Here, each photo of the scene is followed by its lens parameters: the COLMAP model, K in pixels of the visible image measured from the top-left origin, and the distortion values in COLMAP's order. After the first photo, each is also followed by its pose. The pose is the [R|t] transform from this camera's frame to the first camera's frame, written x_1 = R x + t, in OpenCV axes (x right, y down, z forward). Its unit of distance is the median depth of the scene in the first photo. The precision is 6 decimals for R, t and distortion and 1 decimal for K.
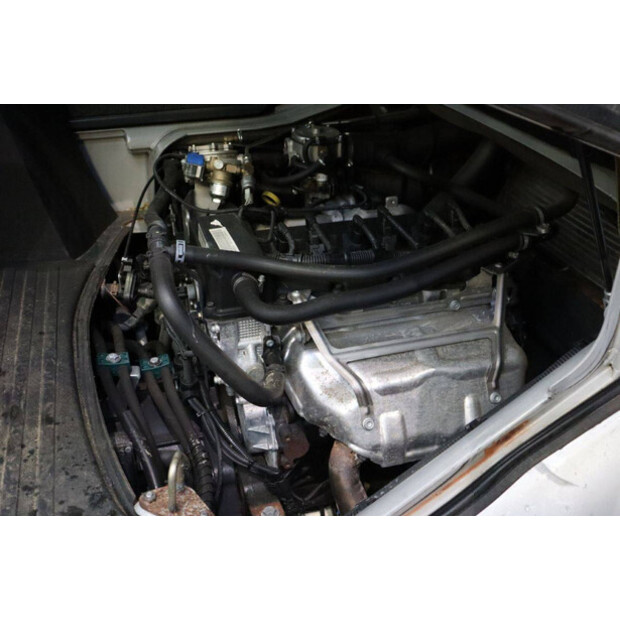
lens RADIAL K [[660.3, 0, 310.0], [0, 660.3, 310.0], [0, 0, 1]] dist [-0.022940, -0.010859]
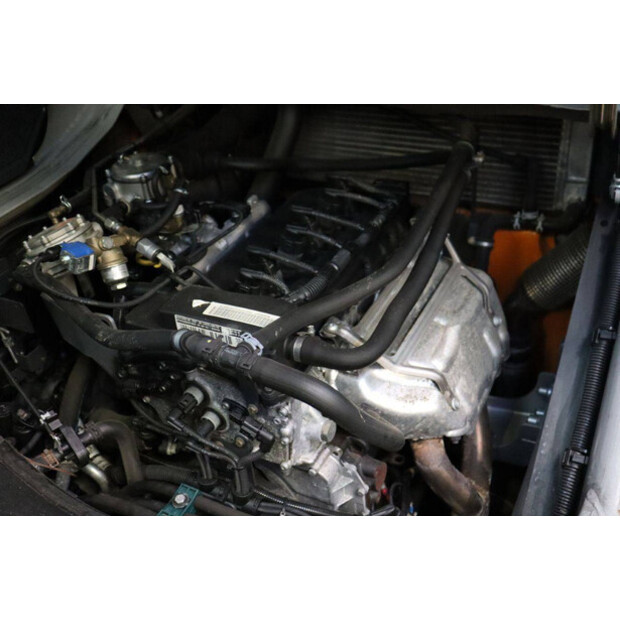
lens RADIAL K [[697.1, 0, 310.0], [0, 697.1, 310.0], [0, 0, 1]] dist [-0.008787, 0.013230]
pose [[0.702786, -0.477546, 0.527298, -0.506683], [0.458008, 0.870887, 0.178280, -0.217022], [-0.544354, 0.116214, 0.830767, 0.226553]]
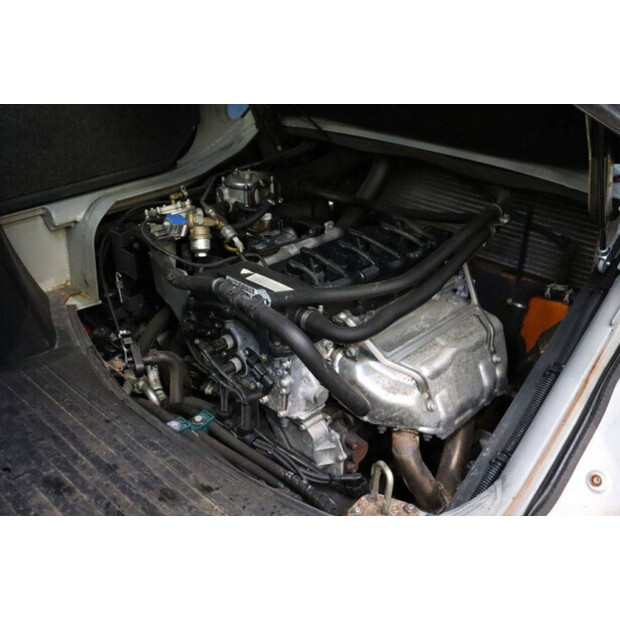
lens RADIAL K [[660.3, 0, 310.0], [0, 660.3, 310.0], [0, 0, 1]] dist [-0.022940, -0.010859]
pose [[0.882897, -0.237294, 0.405197, -0.505969], [0.255576, 0.966744, 0.009267, -0.056034], [-0.393921, 0.095377, 0.914183, -0.009693]]
